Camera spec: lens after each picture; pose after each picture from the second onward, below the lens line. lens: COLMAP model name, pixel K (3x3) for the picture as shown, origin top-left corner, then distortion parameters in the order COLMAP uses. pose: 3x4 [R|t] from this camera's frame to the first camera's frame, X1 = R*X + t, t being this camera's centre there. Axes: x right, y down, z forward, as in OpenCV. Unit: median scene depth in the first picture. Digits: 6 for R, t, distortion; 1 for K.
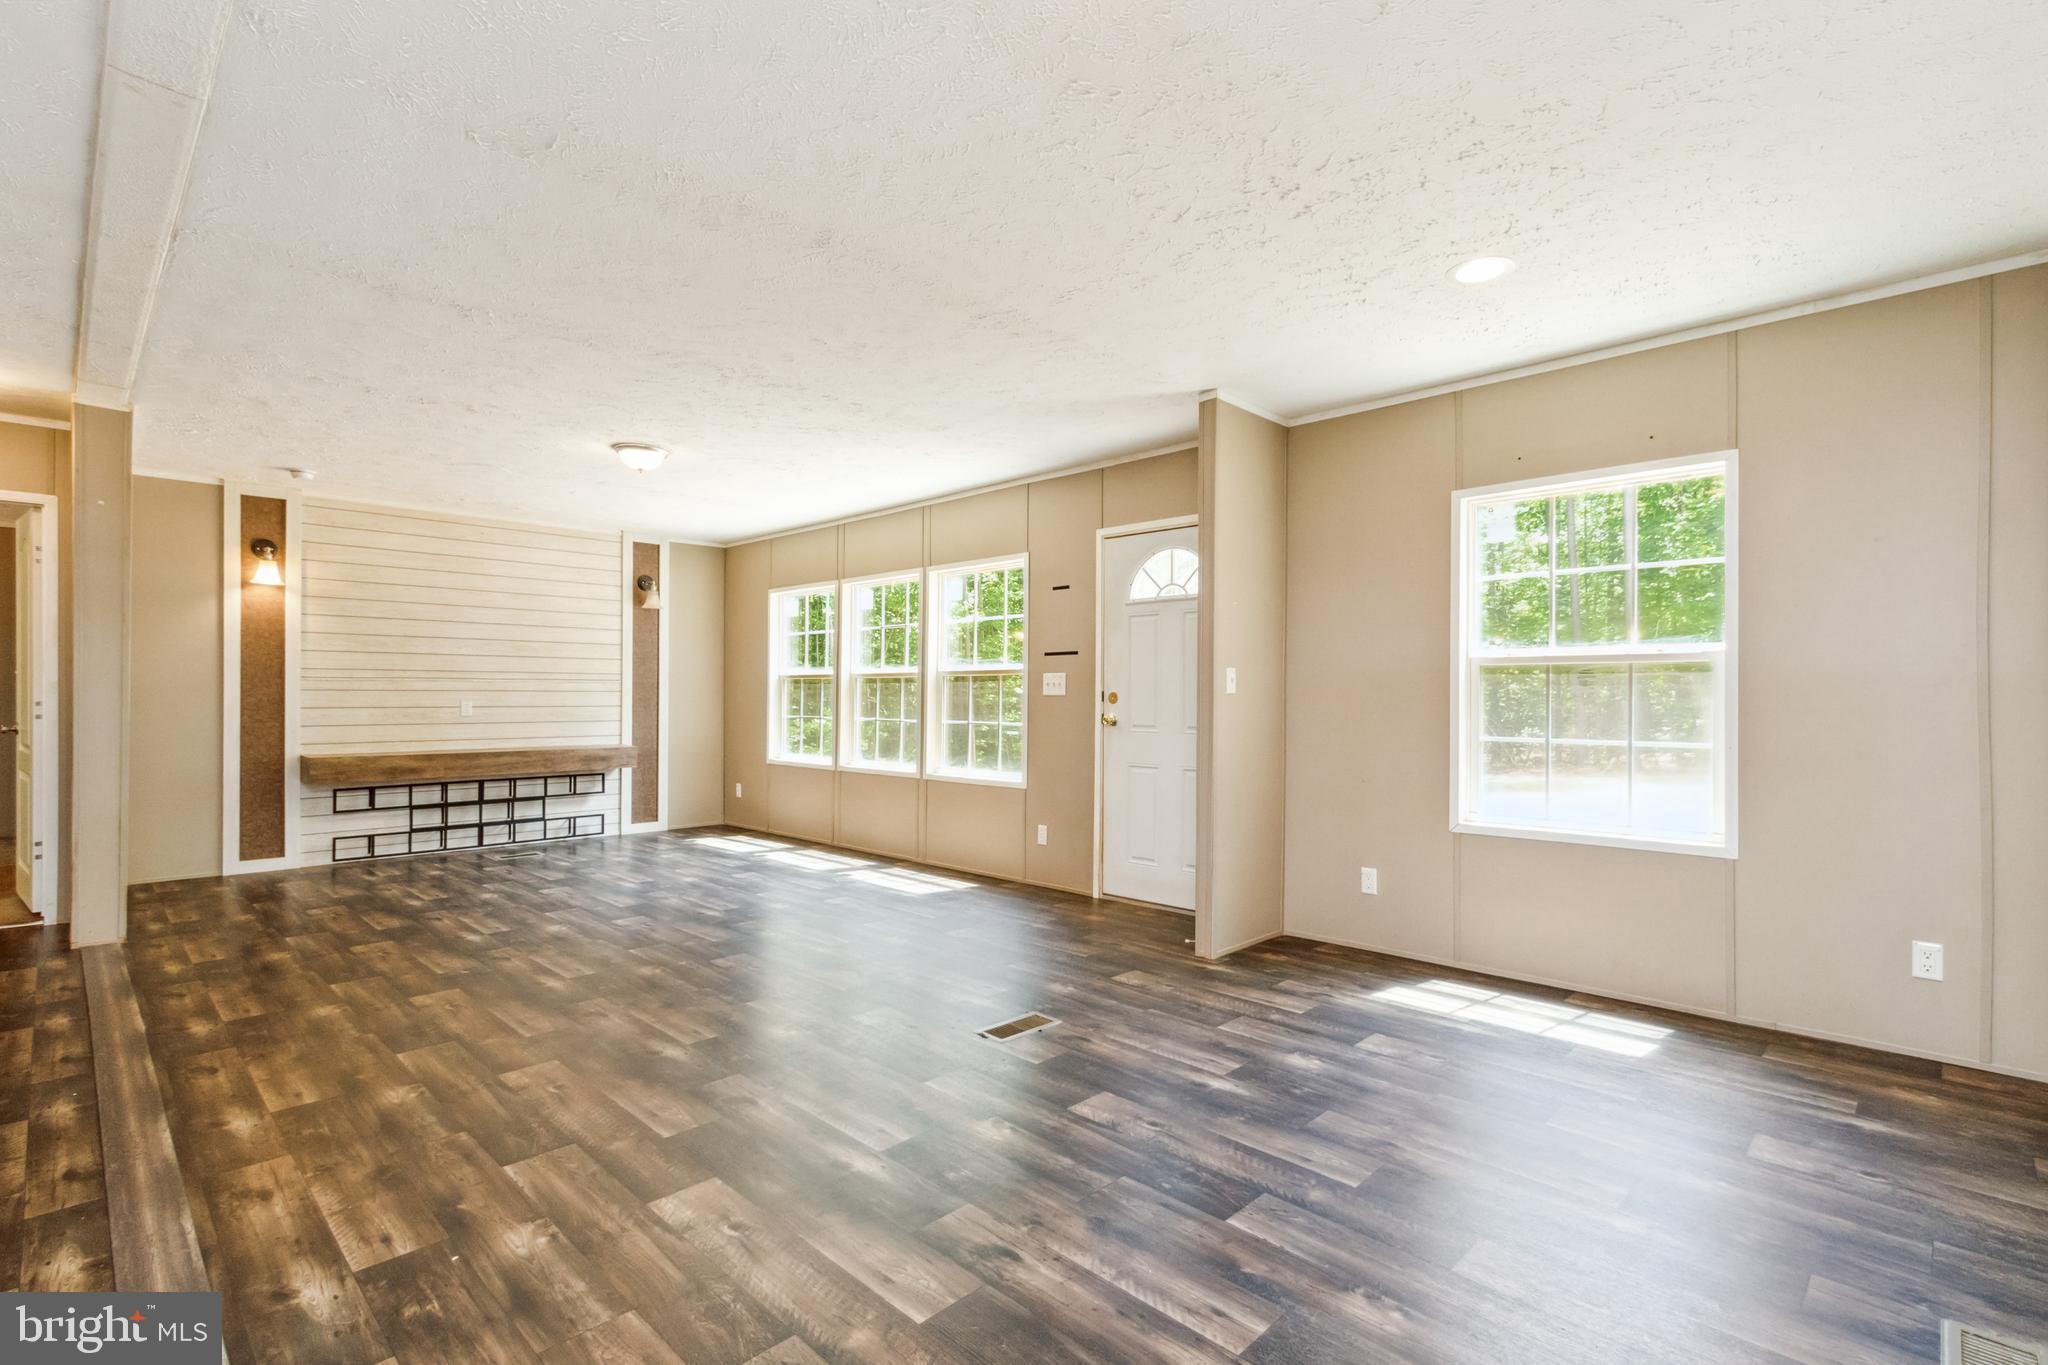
lens RADIAL K [[941.9, 0, 1021.9], [0, 941.9, 686.7], [0, 0, 1]] dist [0.005412, -0.002053]
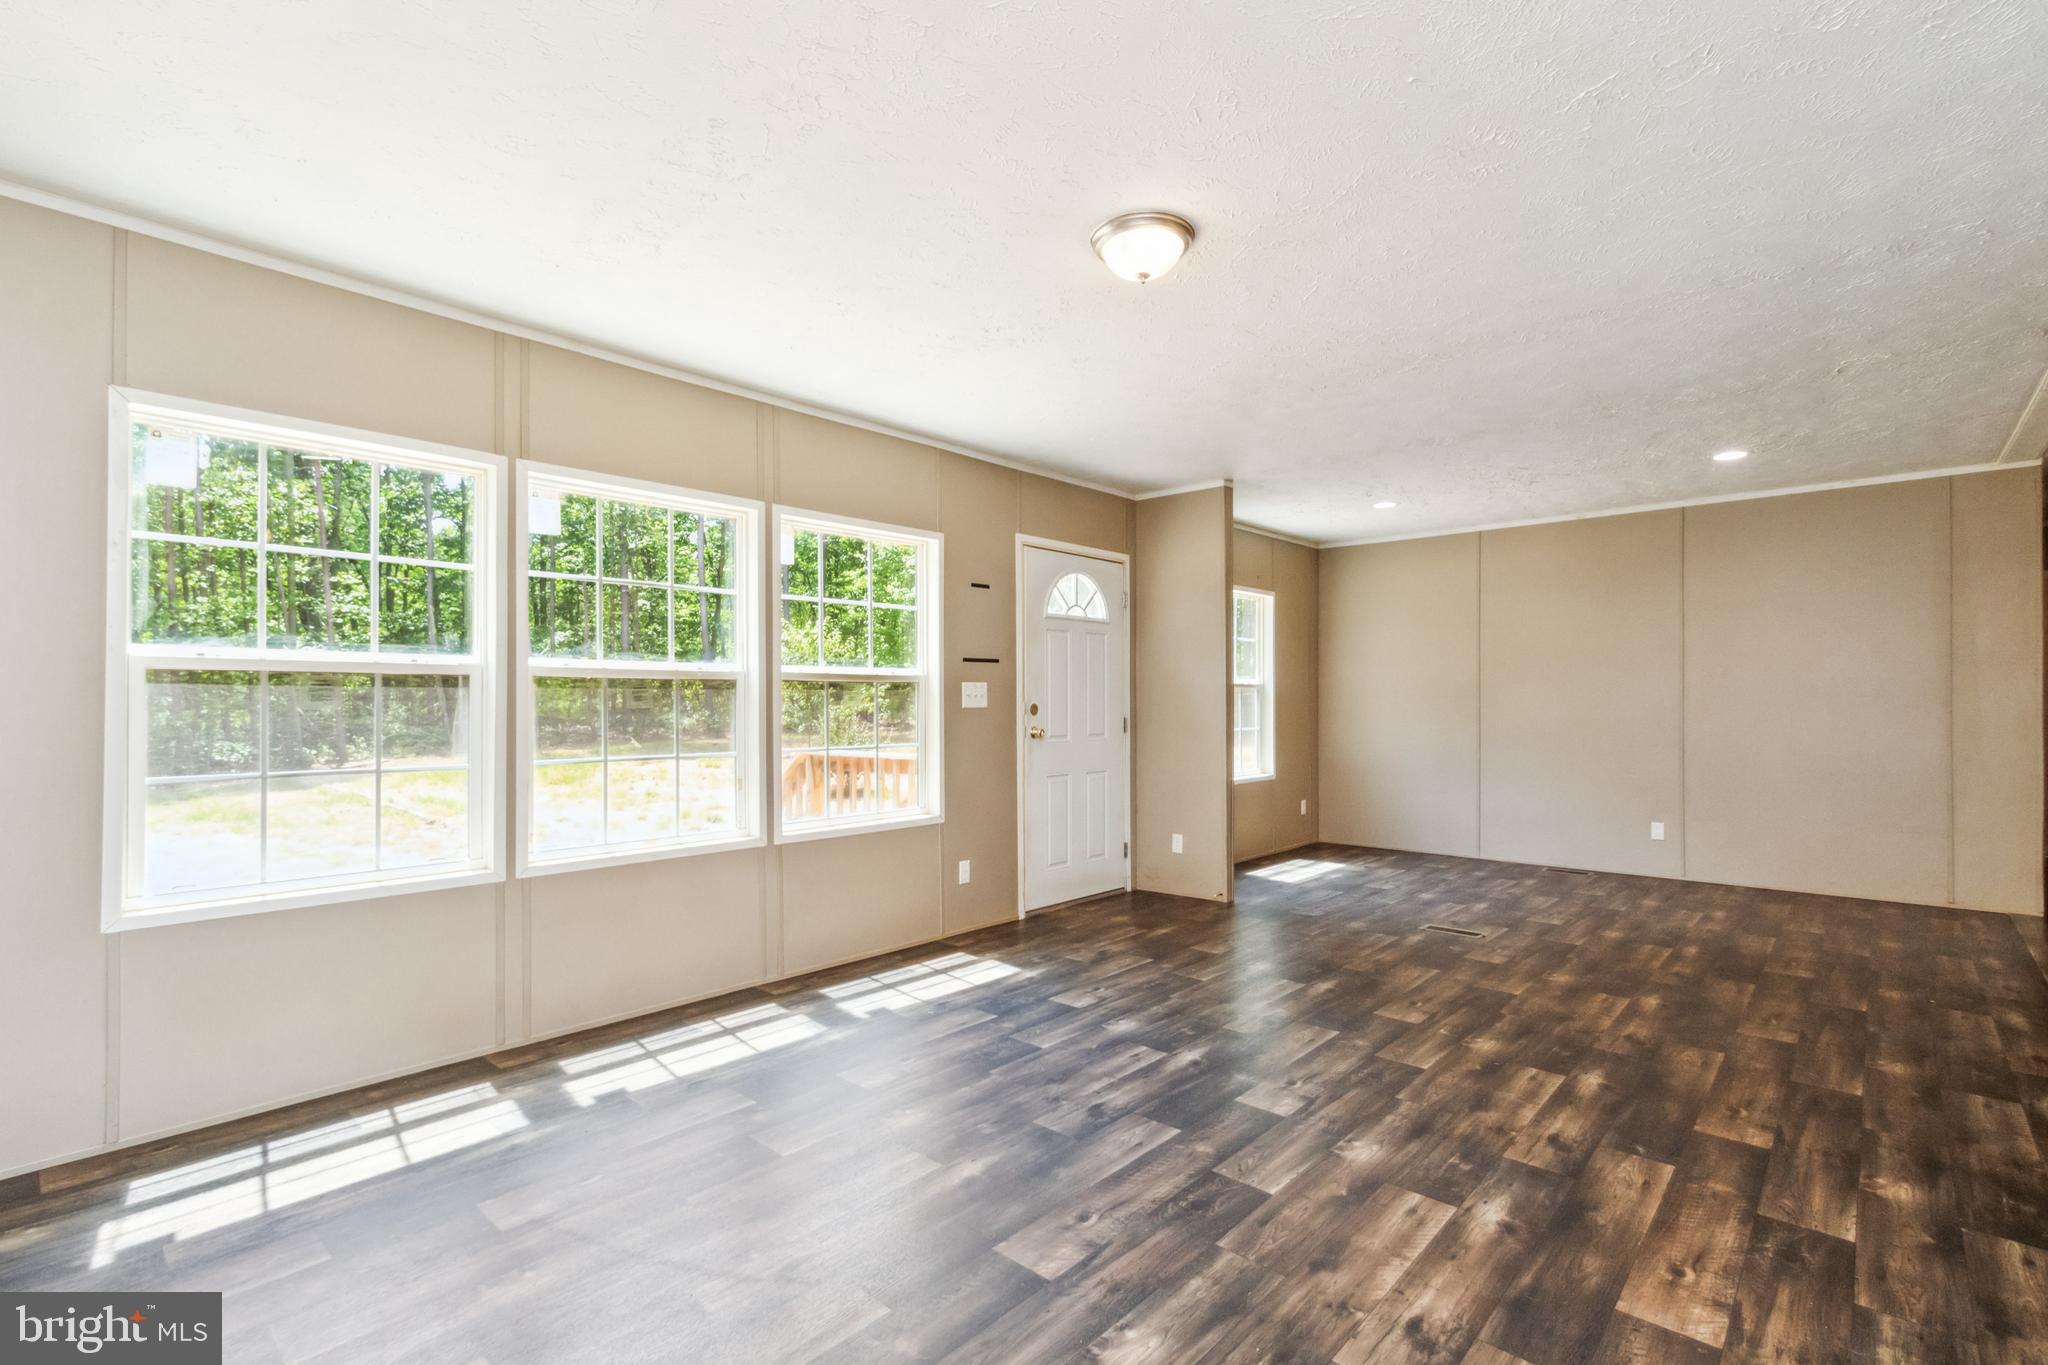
lens RADIAL K [[941.9, 0, 1021.9], [0, 941.9, 682.8], [0, 0, 1]] dist [0.005412, -0.002053]
pose [[-0.034080, 0.019286, 0.999233, -0.754971], [-0.006763, 0.999786, -0.019527, 0.002315], [-0.999396, -0.007423, -0.033942, 0.893015]]
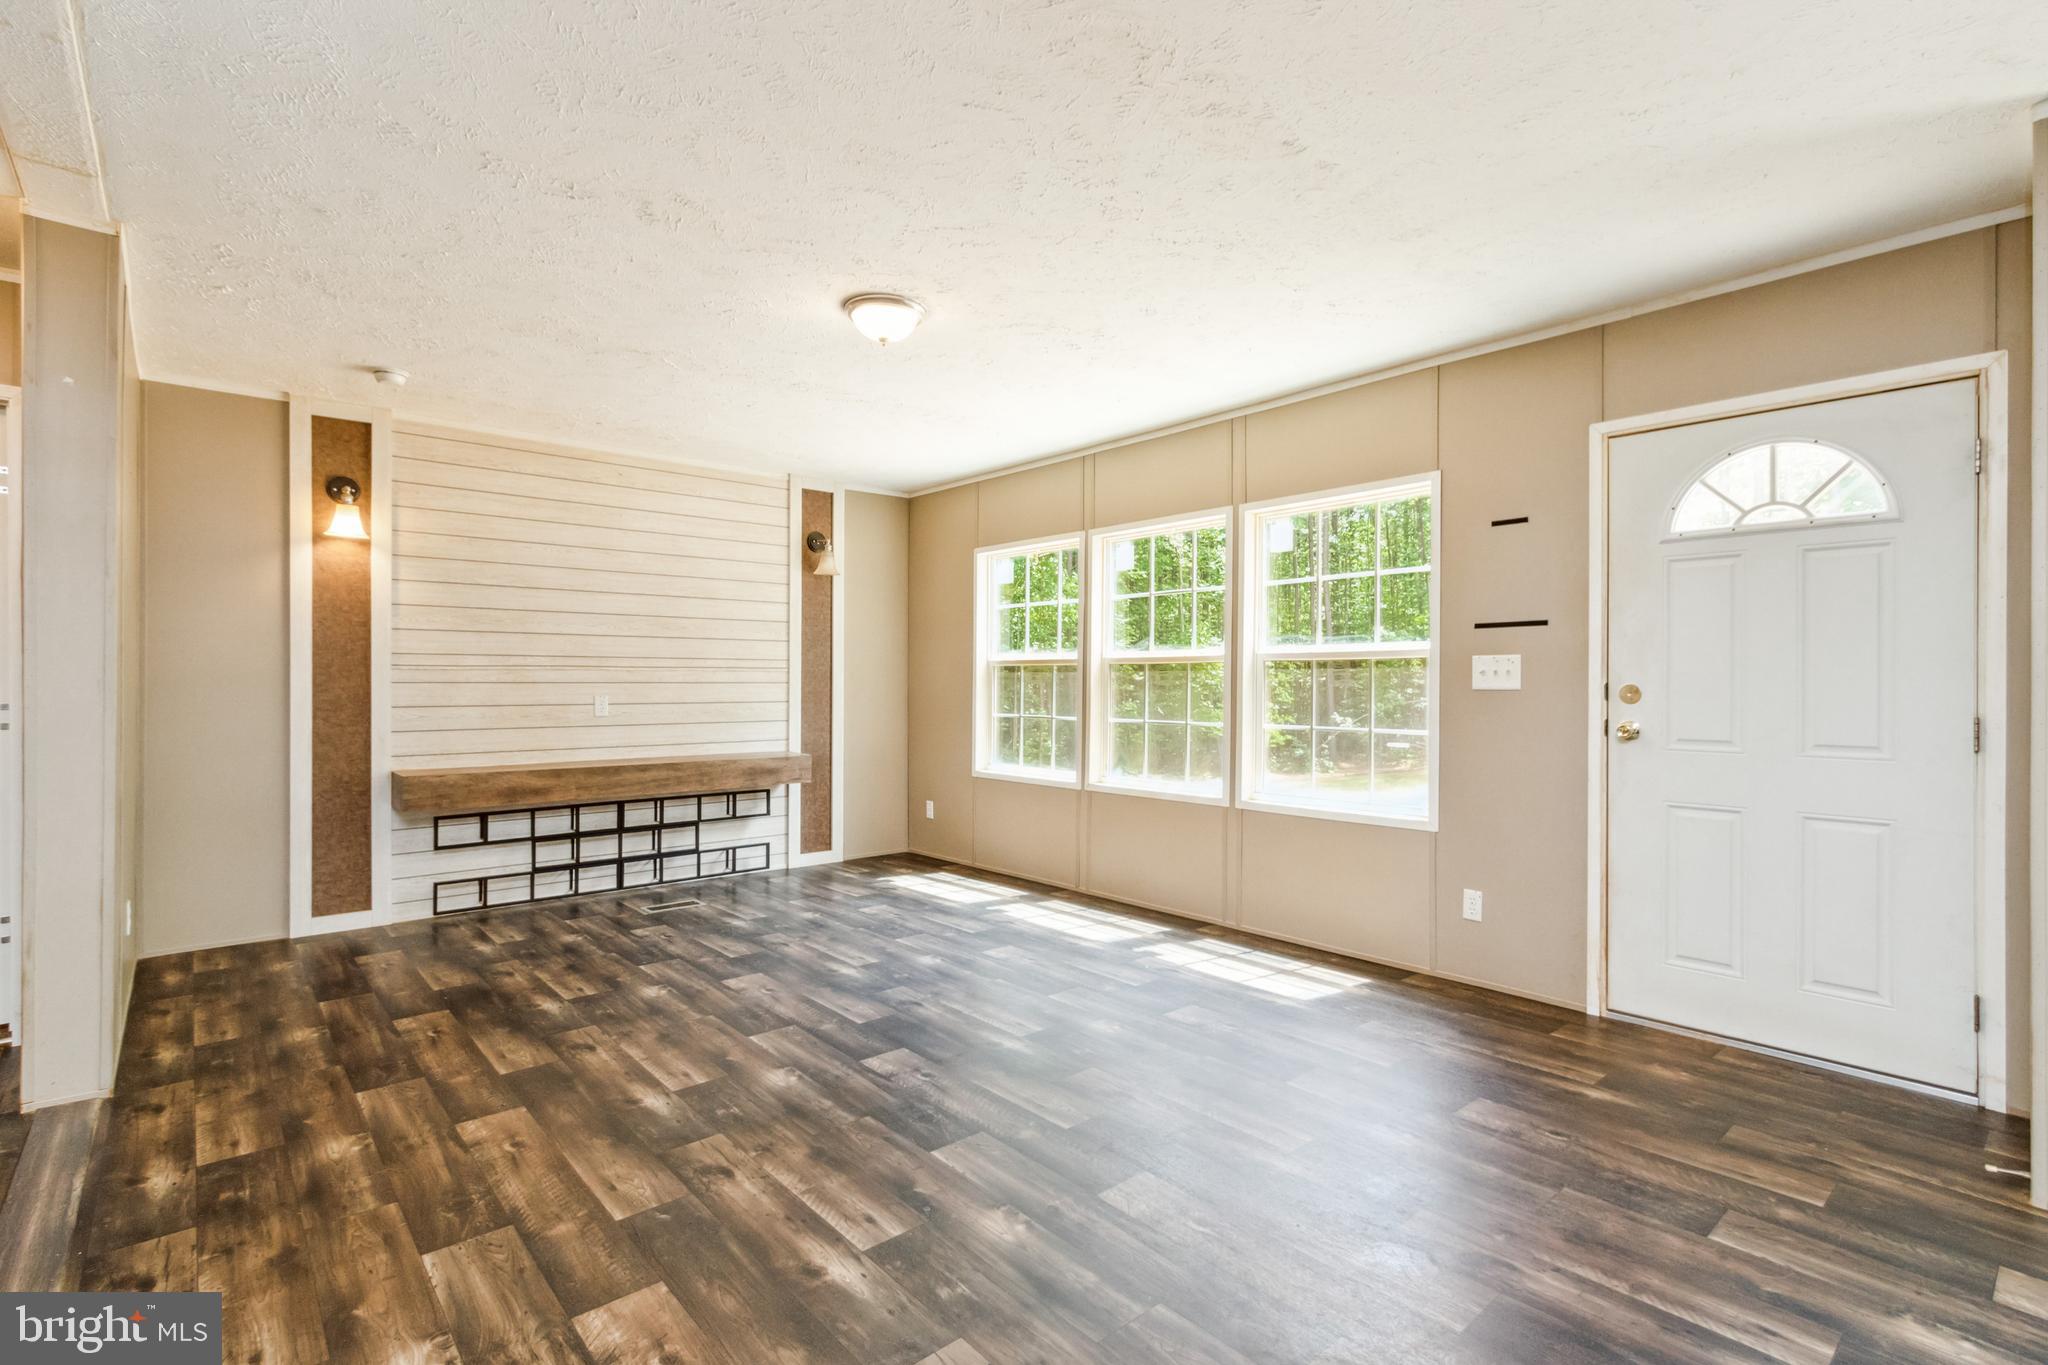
lens RADIAL K [[941.9, 0, 1019.6], [0, 941.9, 677.5], [0, 0, 1]] dist [0.005412, -0.002053]
pose [[0.996967, -0.001574, -0.077810, -0.217028], [0.001837, 0.999993, 0.003310, -0.002001], [0.077804, -0.003443, 0.996963, 0.302722]]
